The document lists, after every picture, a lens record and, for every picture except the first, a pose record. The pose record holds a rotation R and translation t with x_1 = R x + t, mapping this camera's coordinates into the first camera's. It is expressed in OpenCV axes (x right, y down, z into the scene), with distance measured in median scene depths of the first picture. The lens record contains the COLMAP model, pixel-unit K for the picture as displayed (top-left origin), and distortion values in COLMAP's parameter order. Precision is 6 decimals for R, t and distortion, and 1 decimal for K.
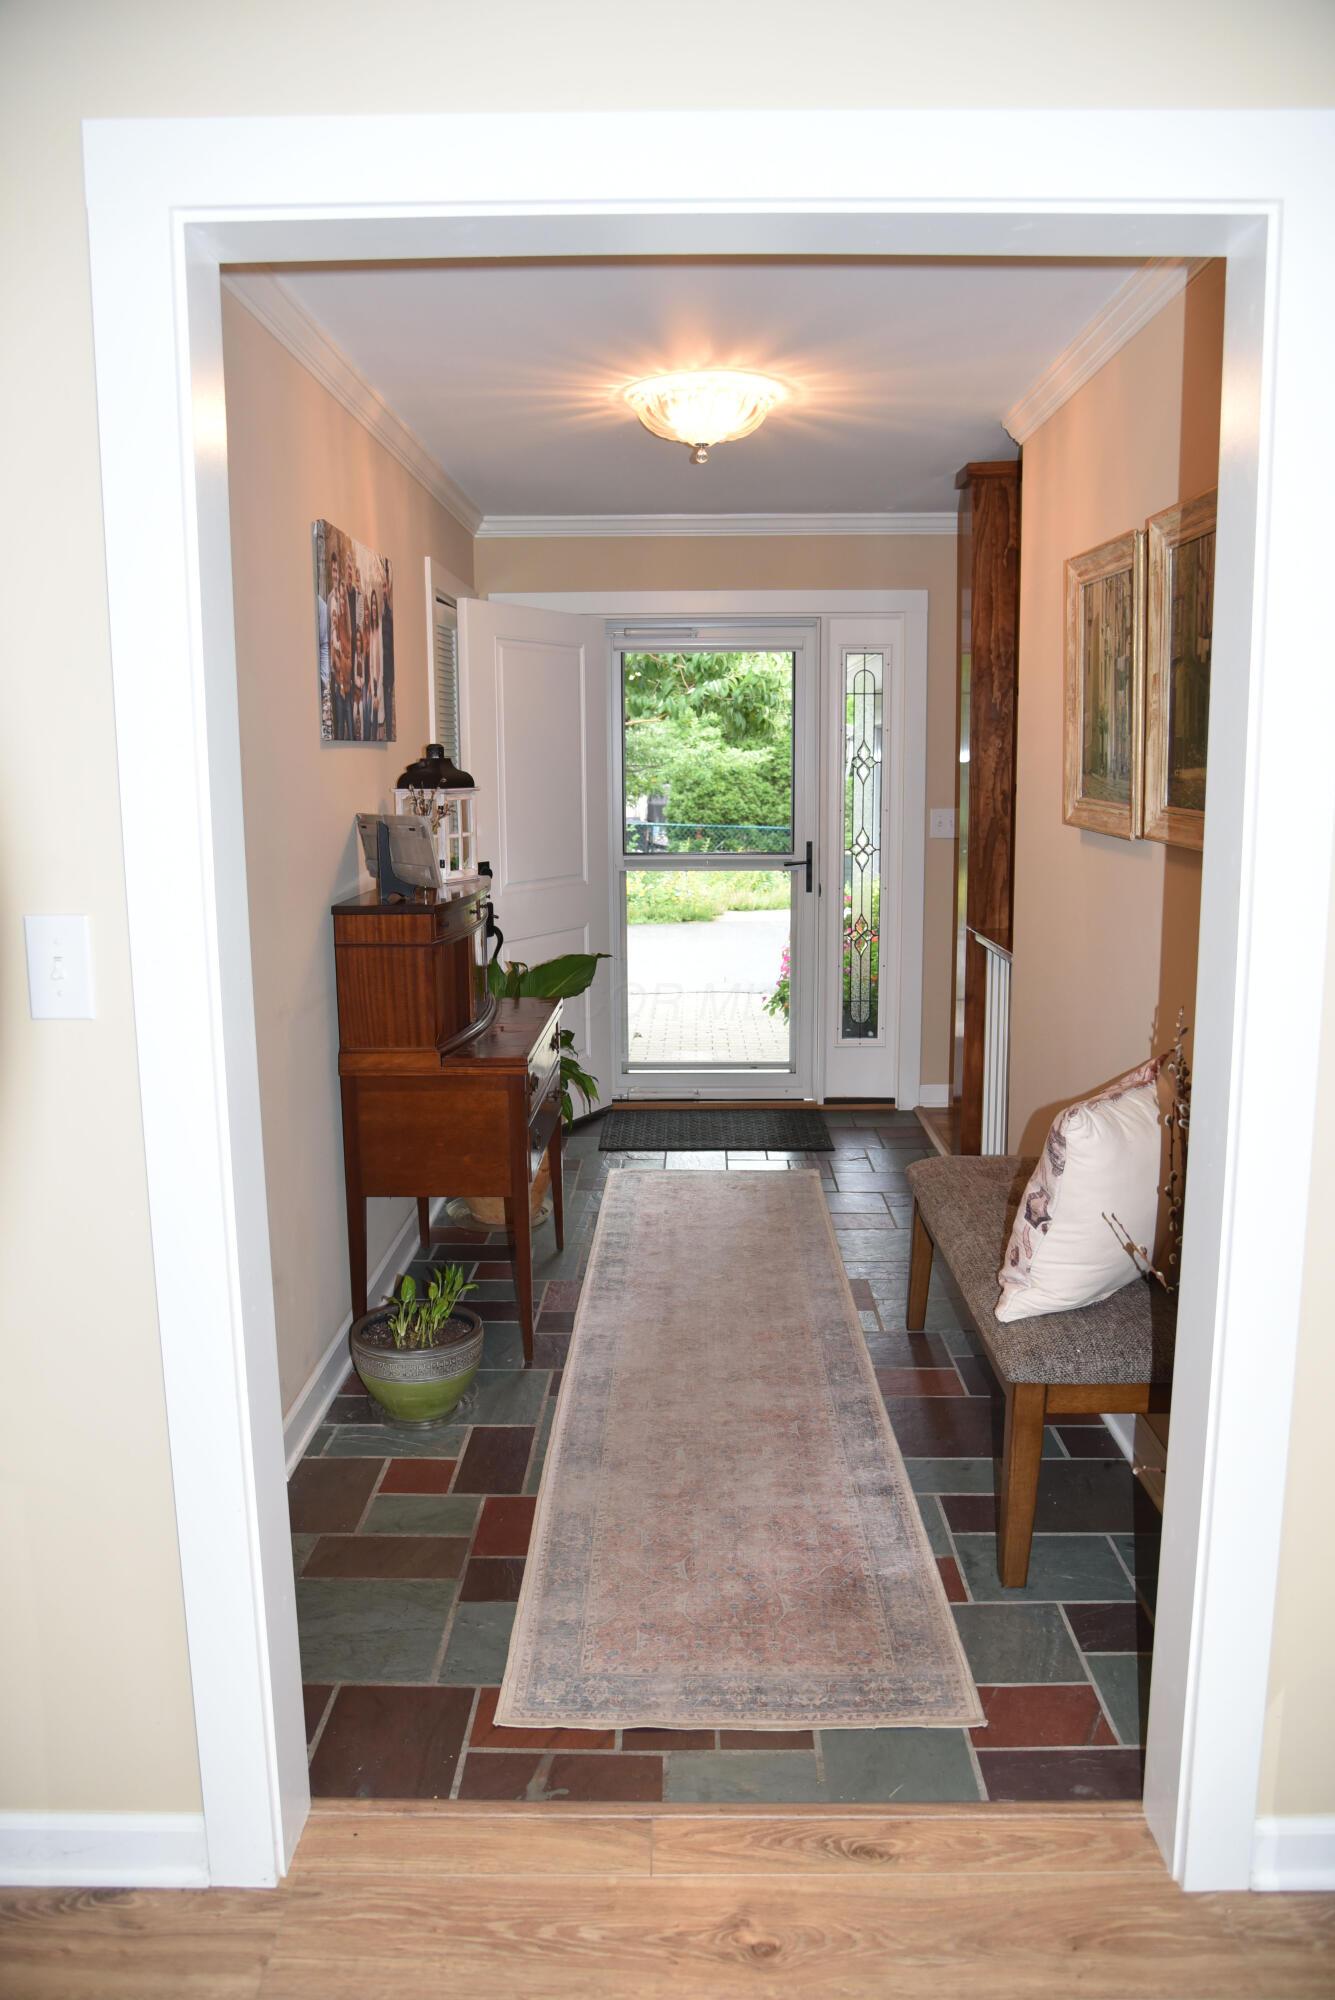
lens RADIAL K [[1380.1, 0, 671.0], [0, 1380.1, 993.3], [0, 0, 1]] dist [-0.085430, 0.042440]
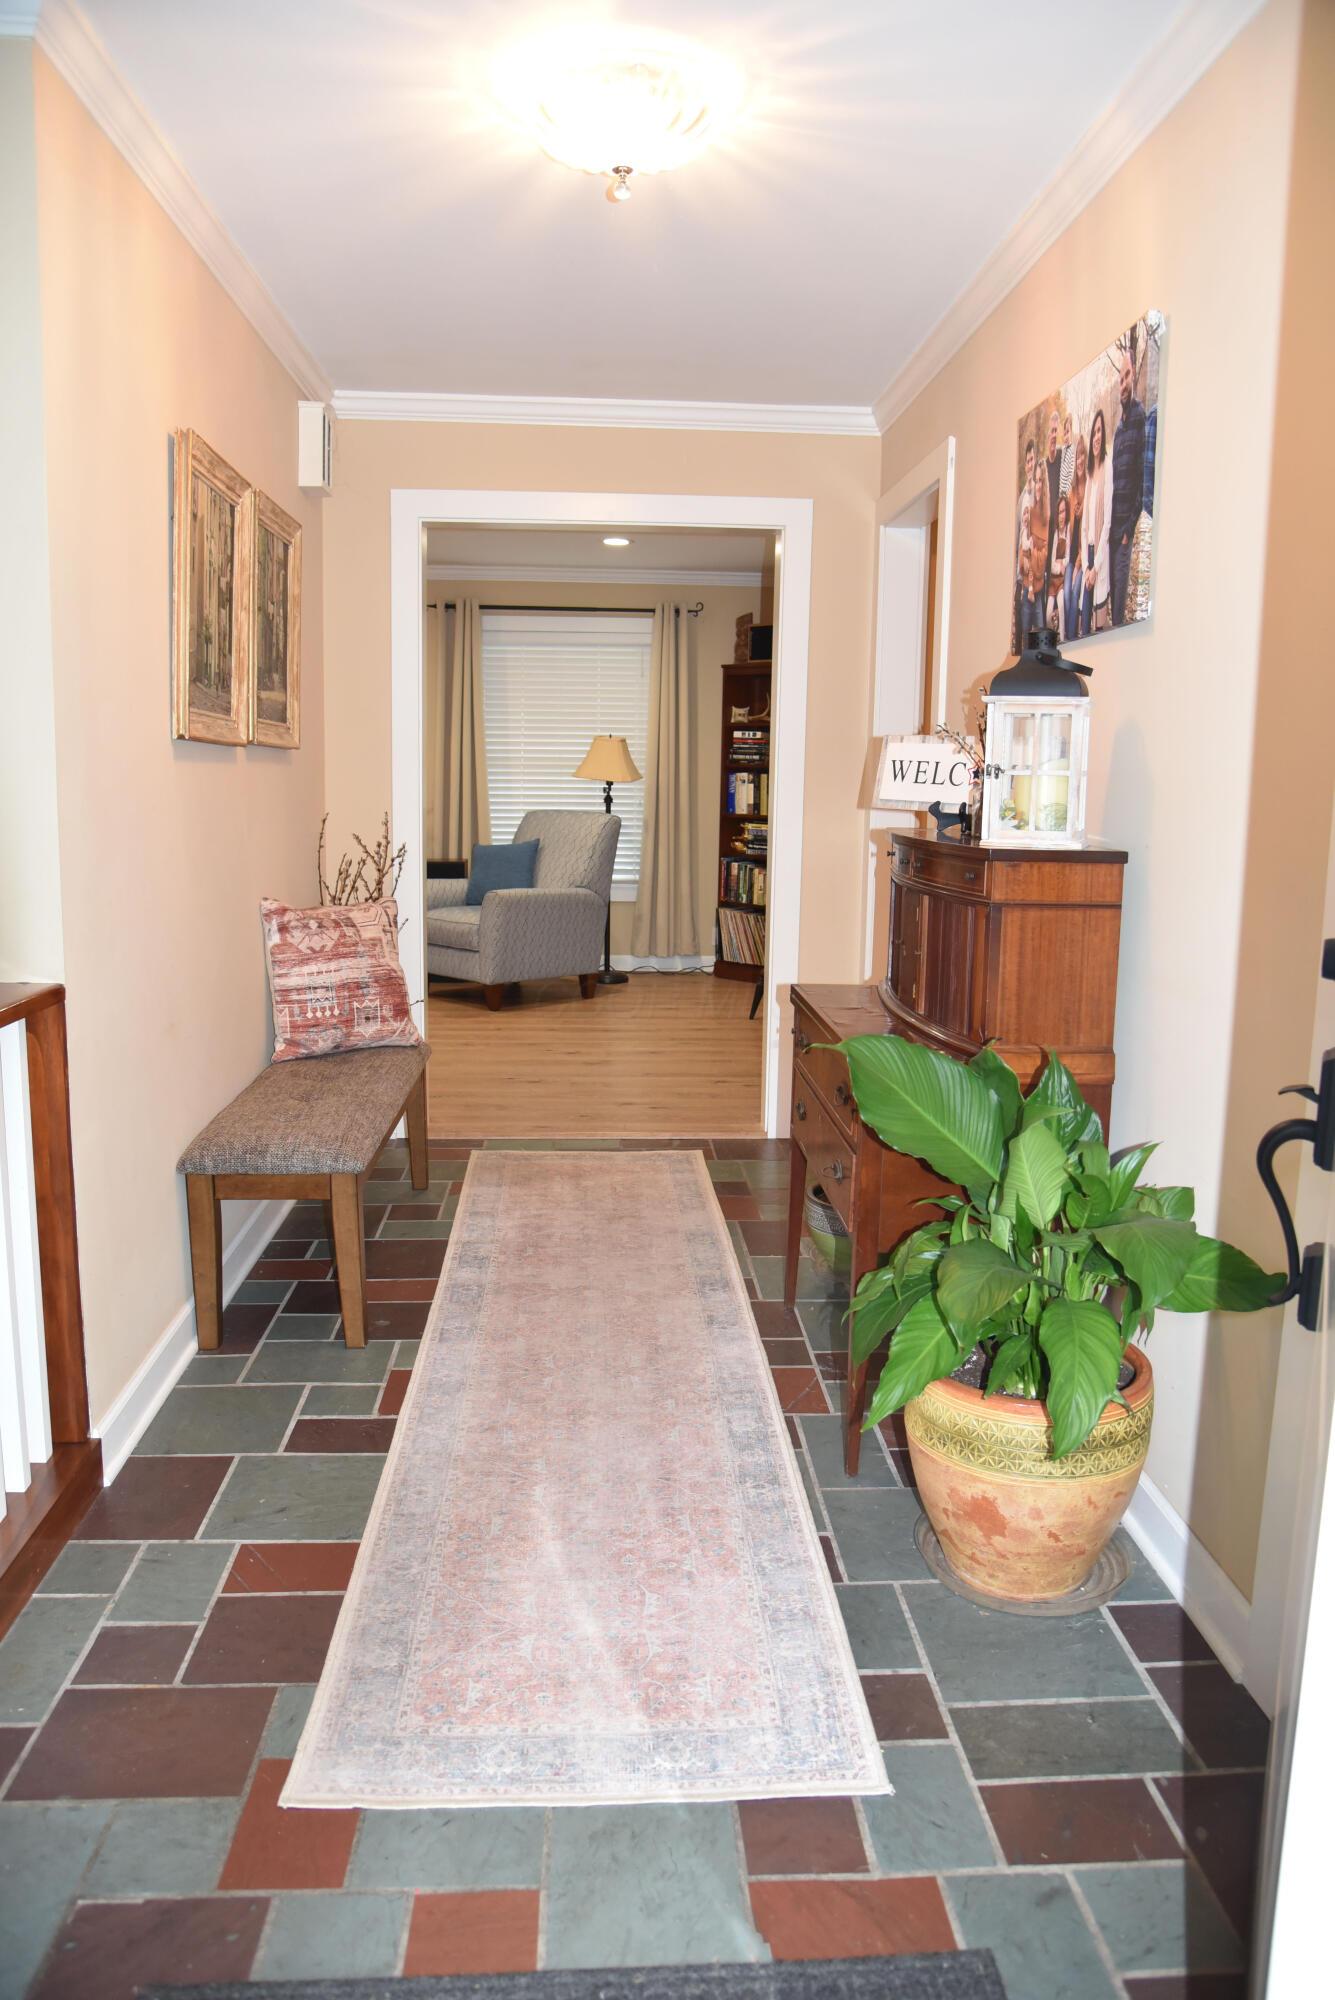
lens RADIAL K [[1380.1, 0, 669.0], [0, 1380.1, 999.4], [0, 0, 1]] dist [-0.085430, 0.042440]
pose [[-0.997182, 0.003236, -0.074944, 0.058634], [-0.021384, 0.945353, 0.325346, -0.277445], [0.071902, 0.326032, -0.942621, 2.058022]]
